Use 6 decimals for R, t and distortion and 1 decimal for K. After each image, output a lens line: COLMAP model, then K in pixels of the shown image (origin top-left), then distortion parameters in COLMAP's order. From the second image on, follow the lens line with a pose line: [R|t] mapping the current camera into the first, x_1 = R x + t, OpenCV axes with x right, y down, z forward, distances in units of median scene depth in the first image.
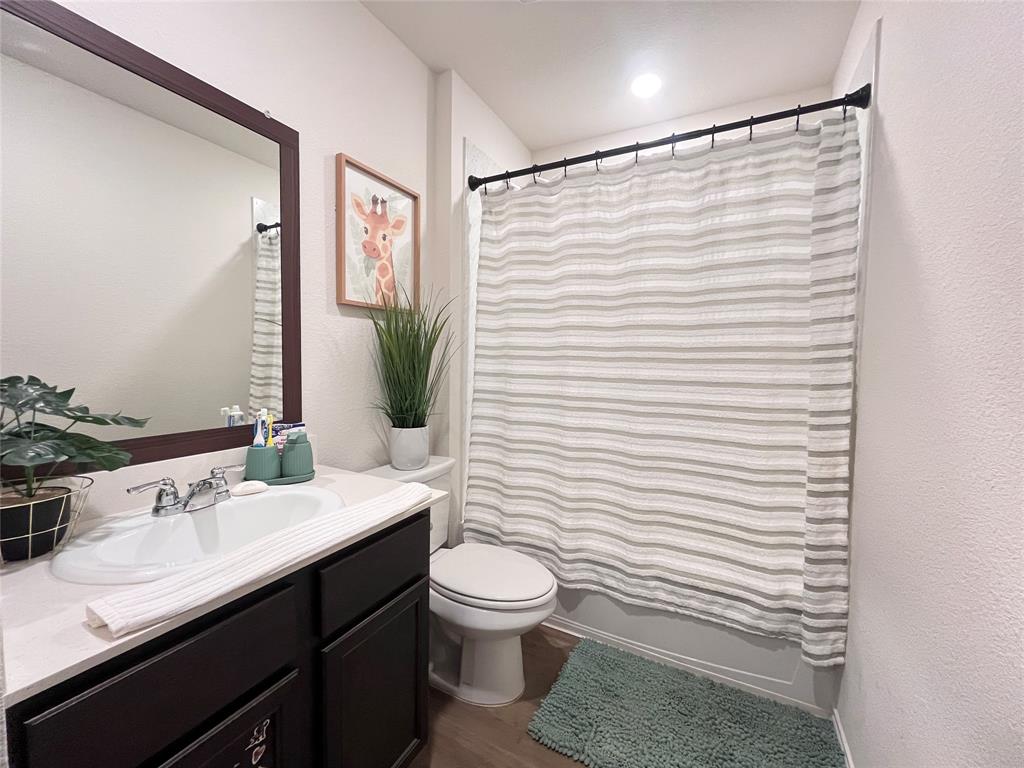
lens RADIAL K [[415.1, 0, 515.1], [0, 415.1, 383.0], [0, 0, 1]] dist [-0.002870, 0.000652]
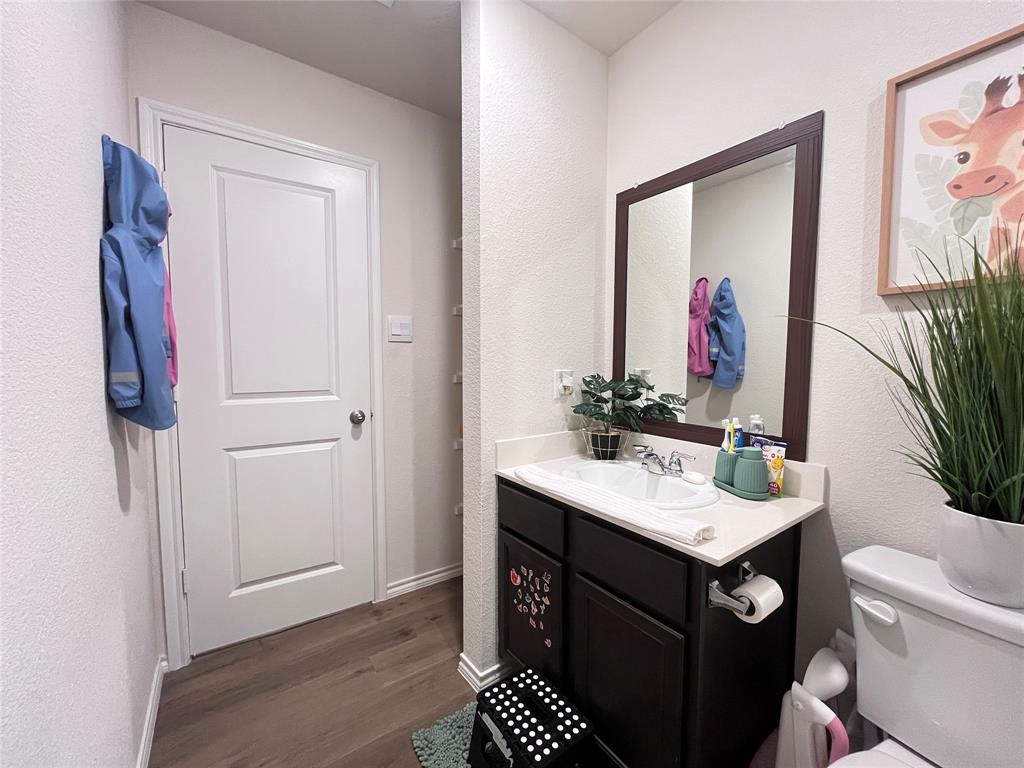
lens RADIAL K [[415.1, 0, 518.9], [0, 415.1, 380.3], [0, 0, 1]] dist [-0.002870, 0.000652]
pose [[-0.455772, 0.026762, -0.889694, 0.485189], [-0.060700, 0.996286, 0.061064, -0.052909], [0.888024, 0.081836, -0.452455, 0.773025]]
